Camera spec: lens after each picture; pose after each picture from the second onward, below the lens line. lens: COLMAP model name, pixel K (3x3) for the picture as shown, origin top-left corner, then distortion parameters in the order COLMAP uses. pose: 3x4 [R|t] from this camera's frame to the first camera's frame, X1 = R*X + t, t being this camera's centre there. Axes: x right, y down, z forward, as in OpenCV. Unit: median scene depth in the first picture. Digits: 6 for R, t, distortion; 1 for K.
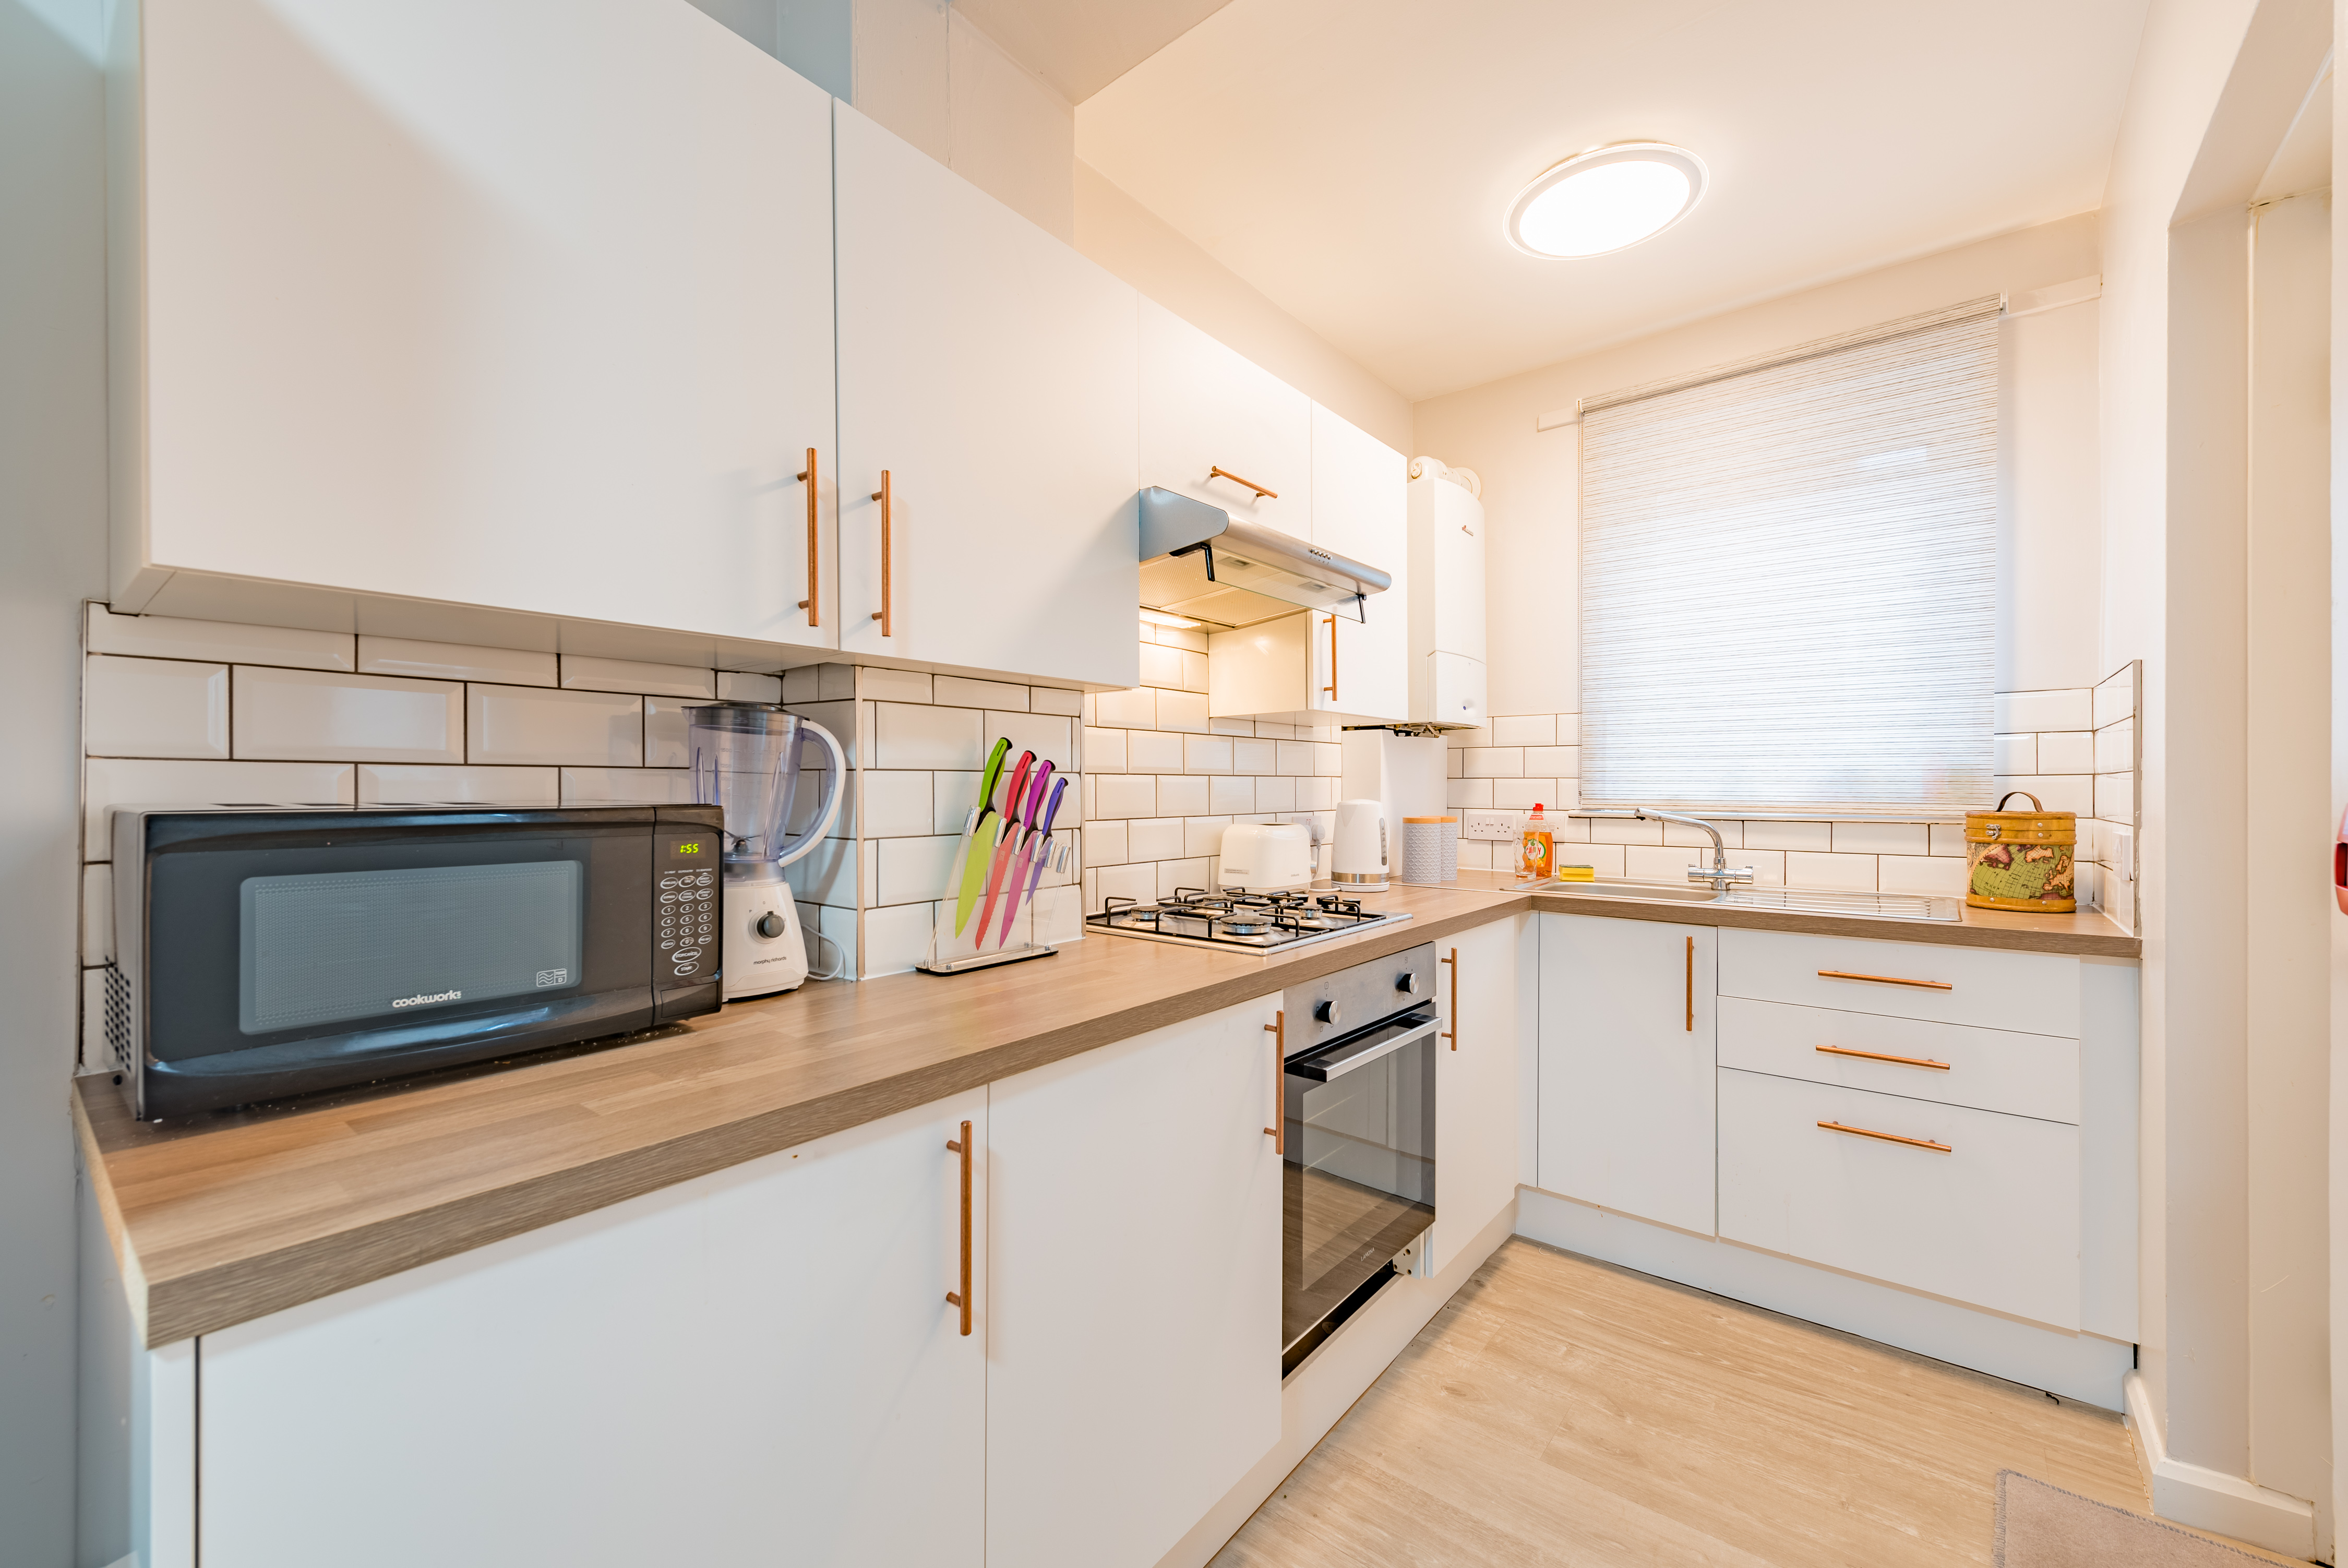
lens RADIAL K [[961.5, 0, 1174.0], [0, 961.5, 784.0], [0, 0, 1]] dist [0.014056, -0.000057]
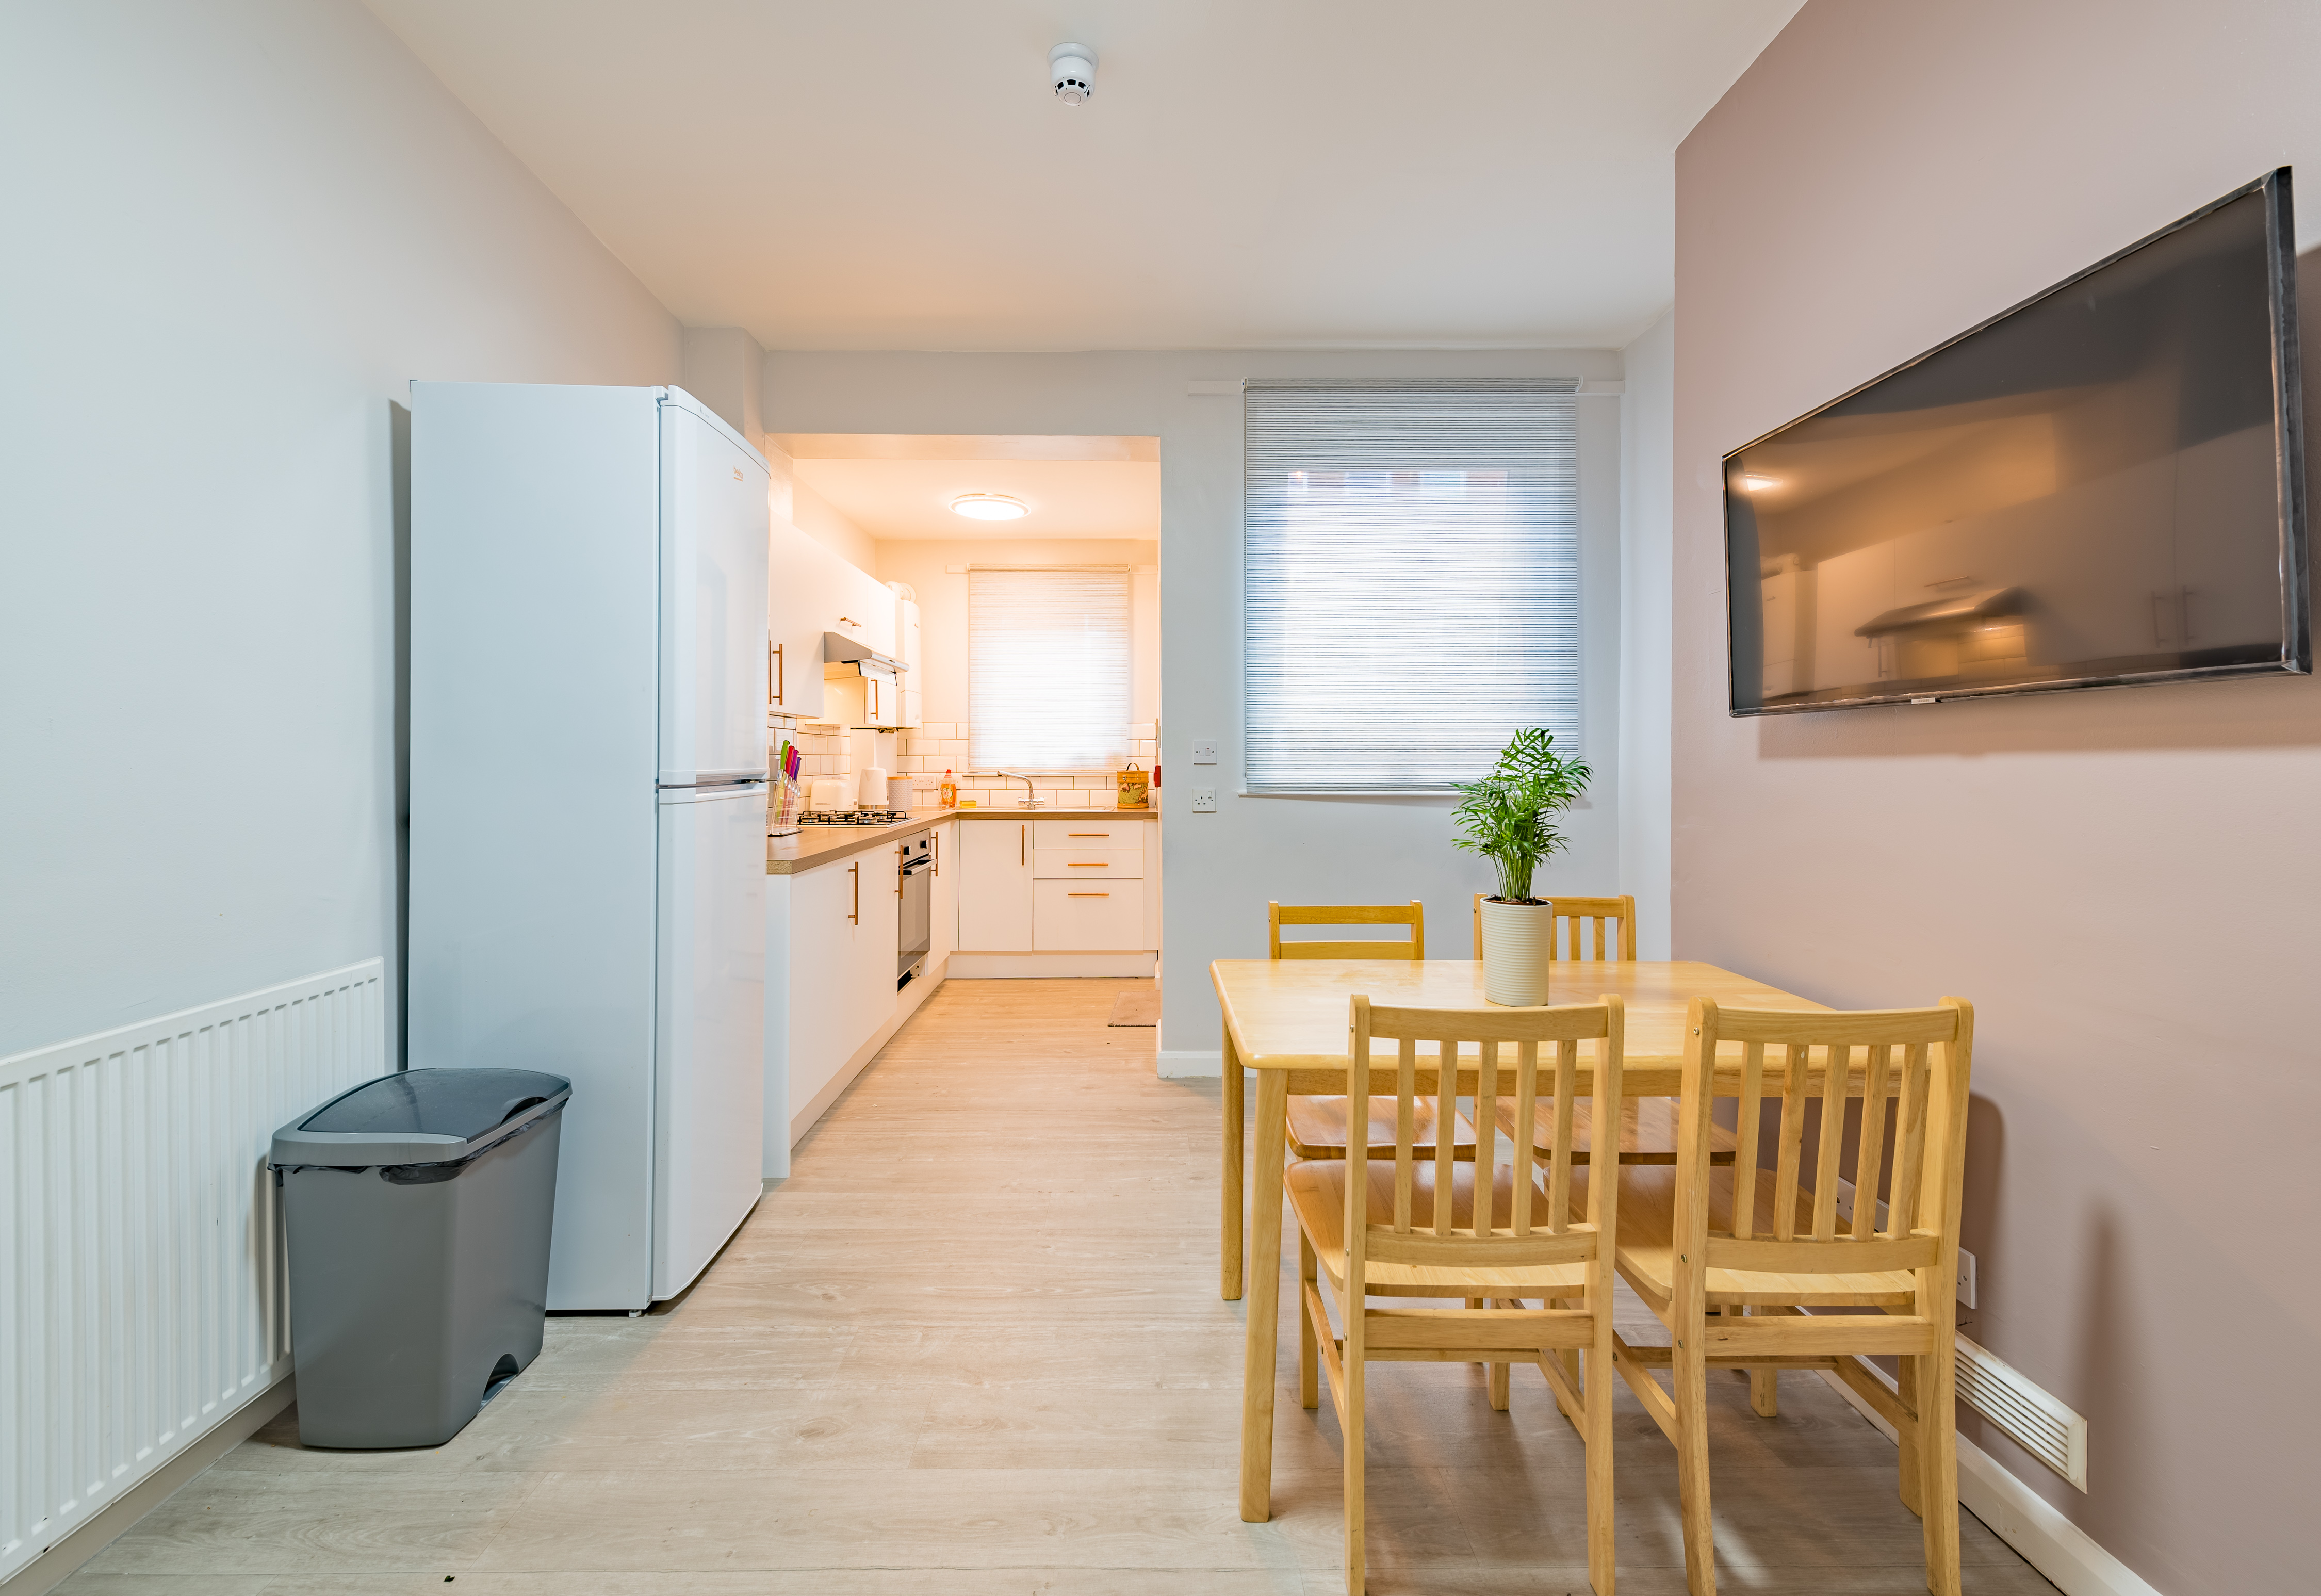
lens RADIAL K [[963.5, 0, 1160.5], [0, 963.5, 798.0], [0, 0, 1]] dist [0.000265, -0.000001]
pose [[0.776059, -0.023823, 0.630210, -0.665878], [-0.004290, 0.999064, 0.043048, -0.009217], [-0.630645, -0.036111, 0.775231, -0.998509]]
